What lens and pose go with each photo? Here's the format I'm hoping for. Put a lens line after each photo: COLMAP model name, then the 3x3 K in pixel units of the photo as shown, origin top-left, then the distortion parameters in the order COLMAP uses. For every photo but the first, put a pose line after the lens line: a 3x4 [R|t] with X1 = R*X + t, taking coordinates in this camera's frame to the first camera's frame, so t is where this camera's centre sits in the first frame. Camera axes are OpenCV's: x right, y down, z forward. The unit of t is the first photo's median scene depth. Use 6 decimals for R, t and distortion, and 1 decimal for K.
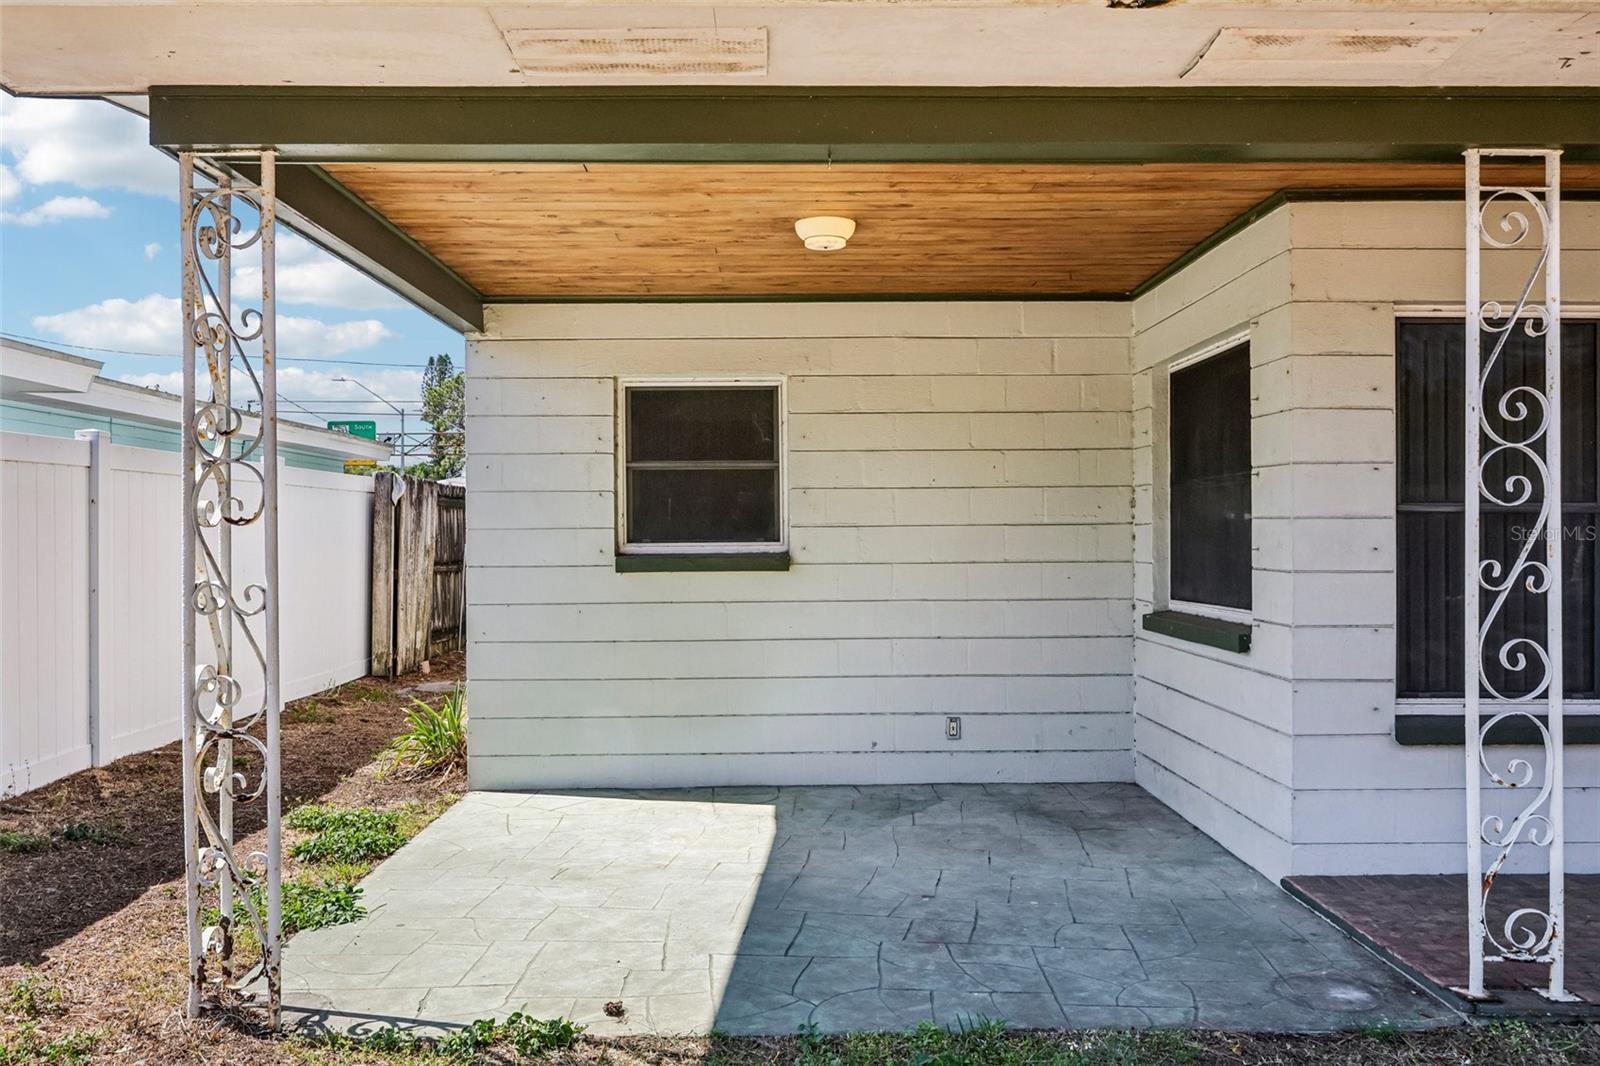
lens RADIAL K [[1258.4, 0, 800.0], [0, 1258.4, 533.0], [0, 0, 1]] dist [0.004632, -0.000129]
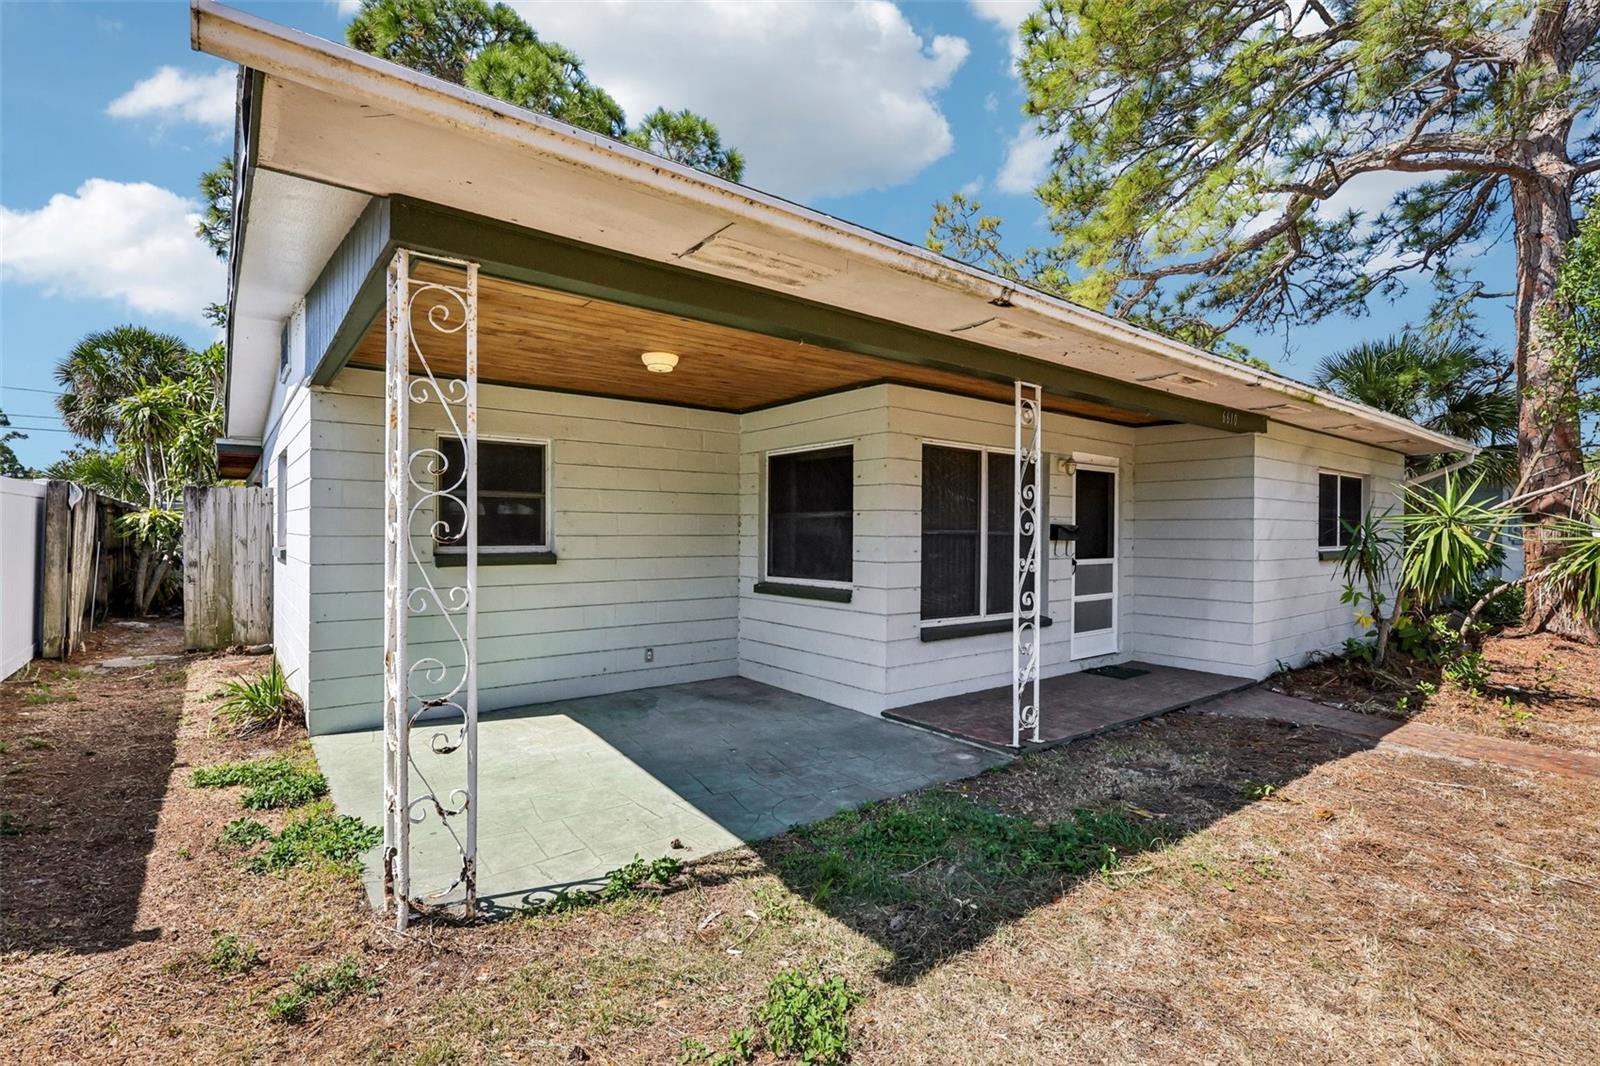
lens RADIAL K [[740.7, 0, 794.5], [0, 740.7, 530.9], [0, 0, 1]] dist [-0.002359, 0.000966]
pose [[0.796794, 0.011054, 0.604150, -0.447766], [-0.010483, 0.999935, -0.004470, -0.013793], [-0.604160, -0.002772, 0.796858, 0.118382]]
